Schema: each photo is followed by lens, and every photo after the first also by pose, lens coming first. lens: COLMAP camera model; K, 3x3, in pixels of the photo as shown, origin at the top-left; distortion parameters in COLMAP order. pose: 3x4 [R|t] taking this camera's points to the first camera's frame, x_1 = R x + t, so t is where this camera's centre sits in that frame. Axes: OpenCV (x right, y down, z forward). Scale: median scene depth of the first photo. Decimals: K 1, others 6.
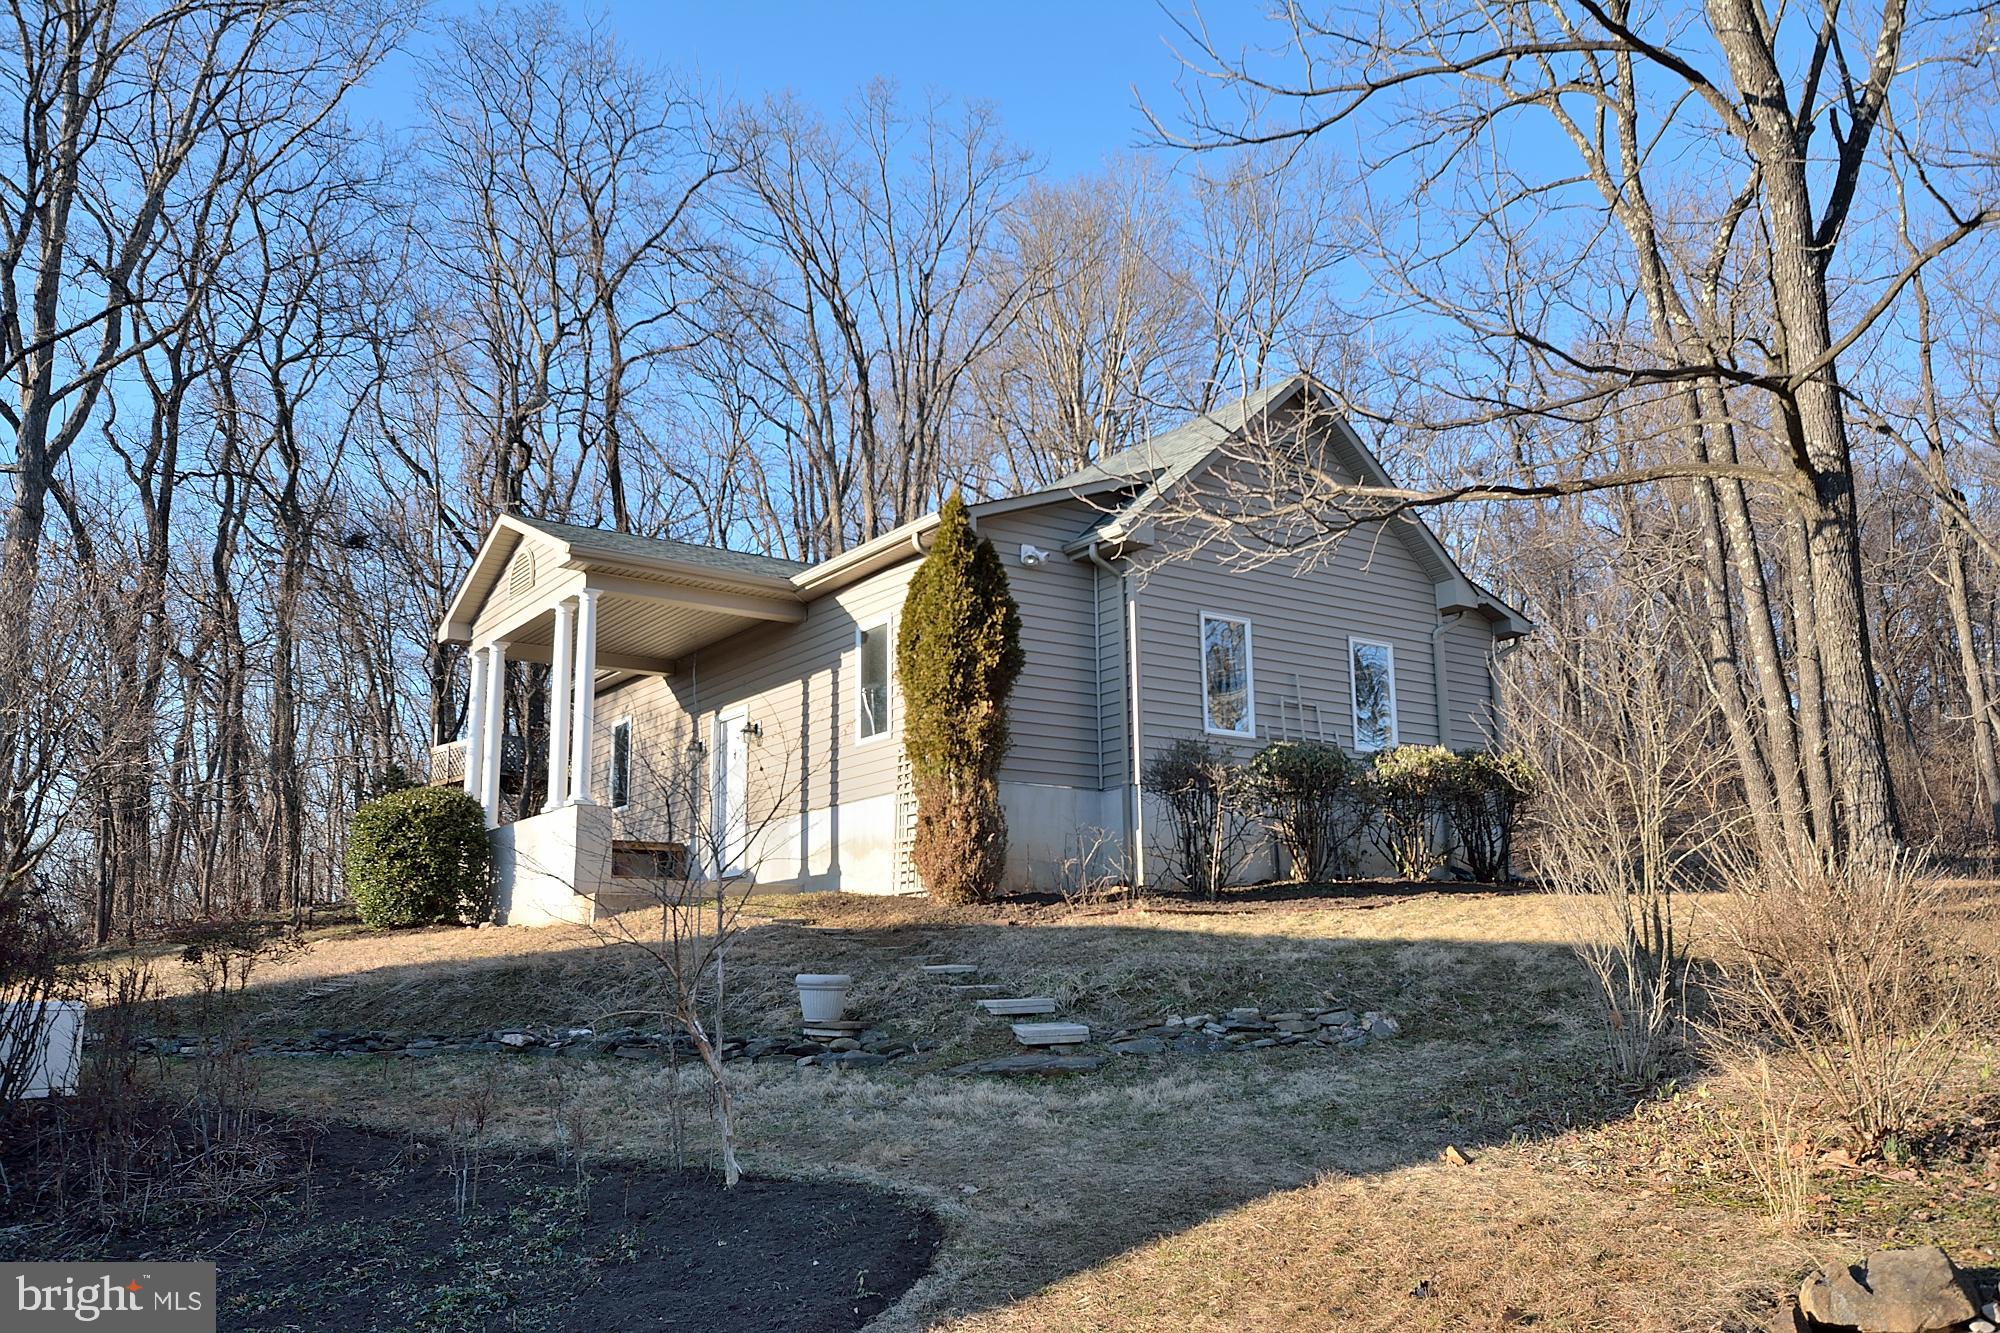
lens RADIAL K [[1727.9, 0, 1000.0], [0, 1727.9, 666.5], [0, 0, 1]] dist [0.054713, -0.002291]
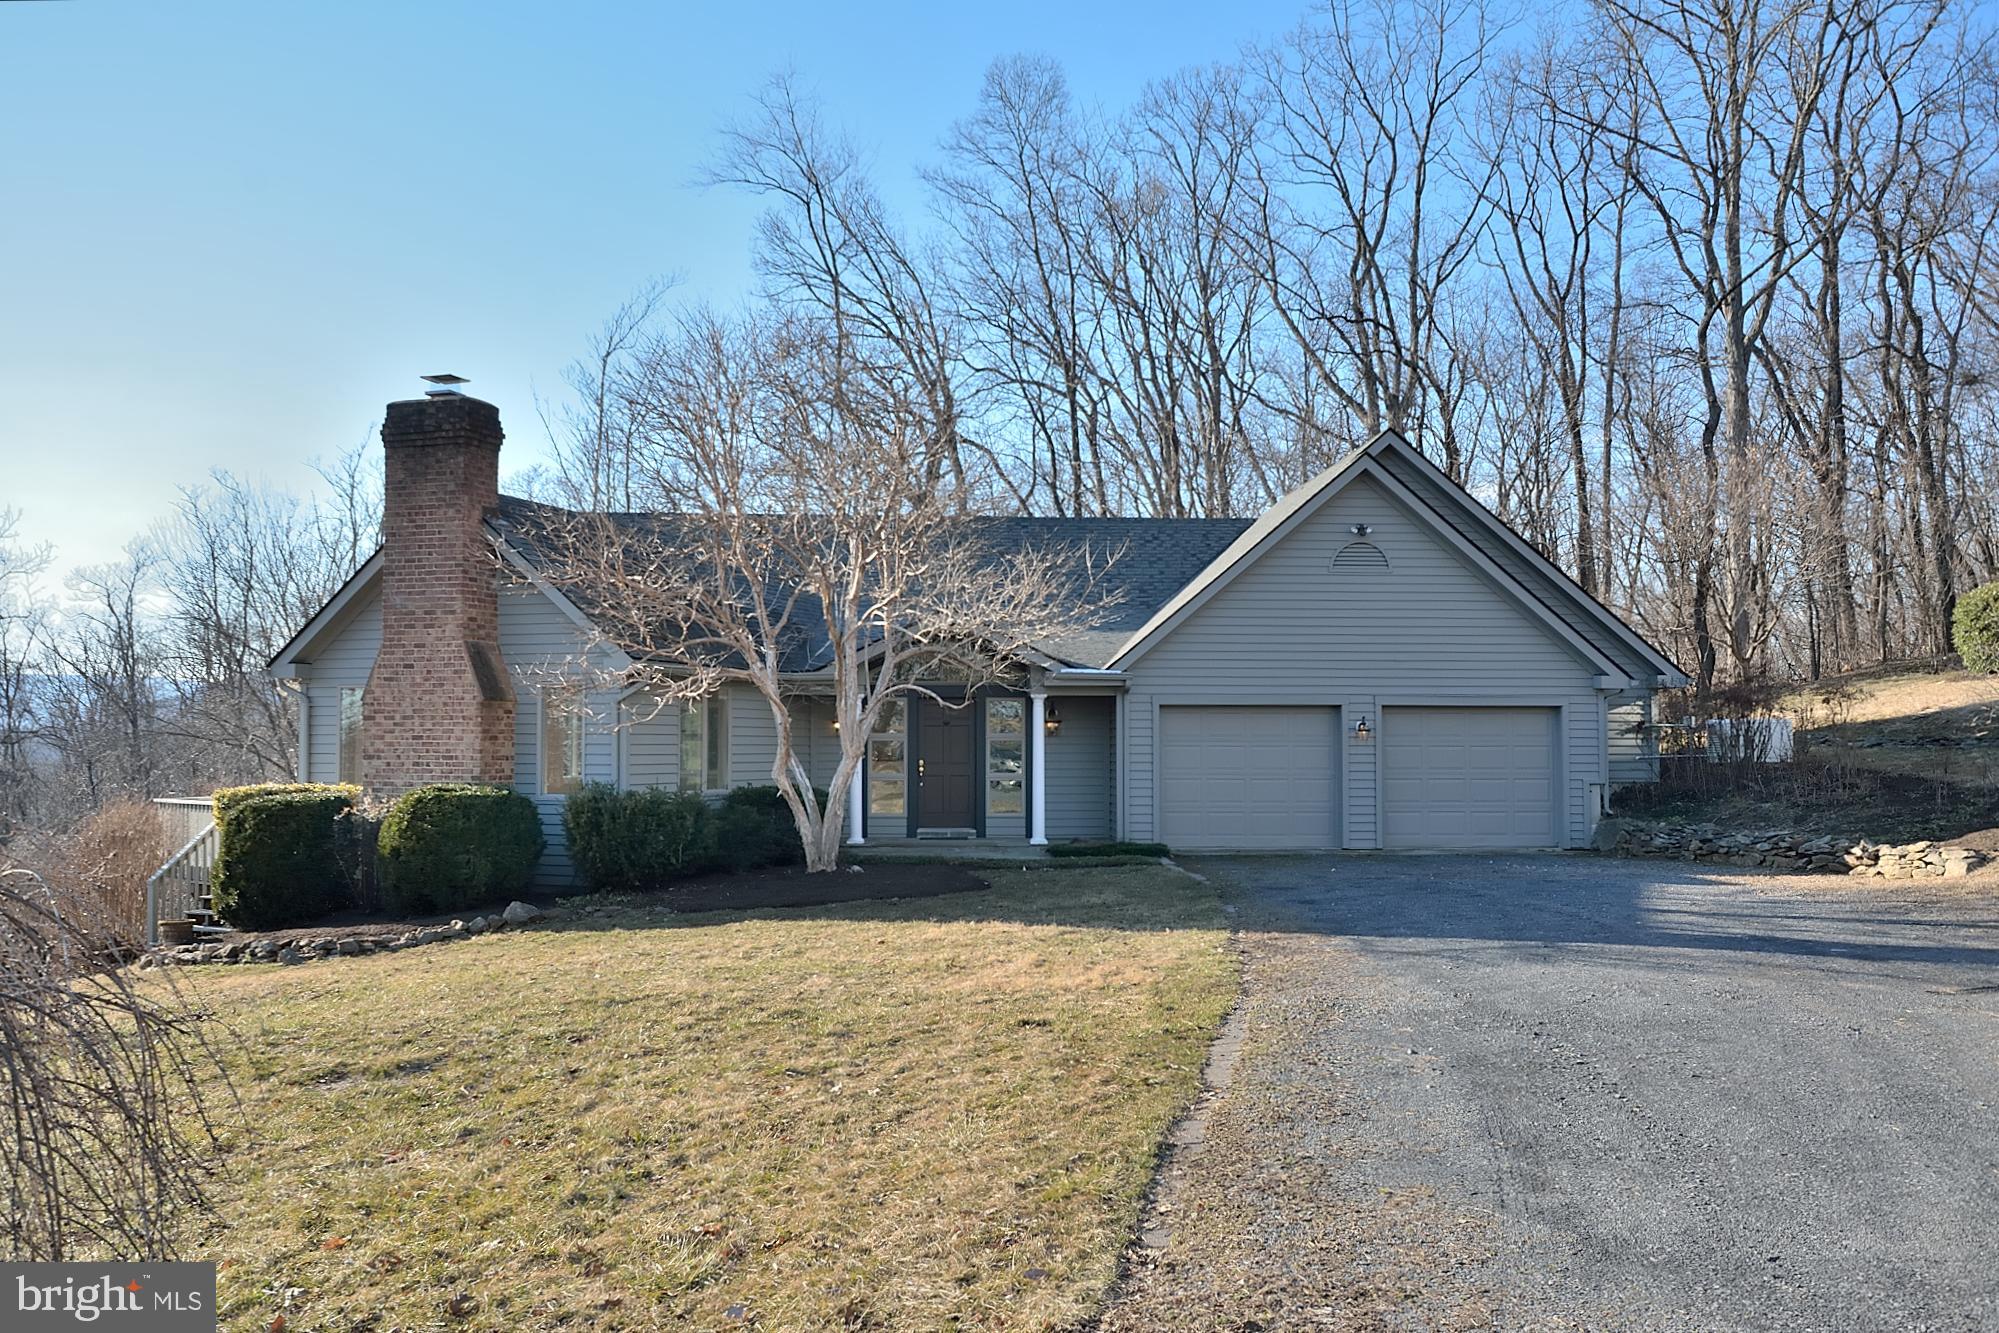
lens RADIAL K [[1437.4, 0, 999.5], [0, 1437.4, 666.5], [0, 0, 1]] dist [0.003030, 0.002980]
pose [[0.543661, -0.020132, -0.839064, 0.149622], [0.155315, 0.984859, 0.077004, -0.054823], [0.824809, -0.172183, 0.538556, -0.255401]]
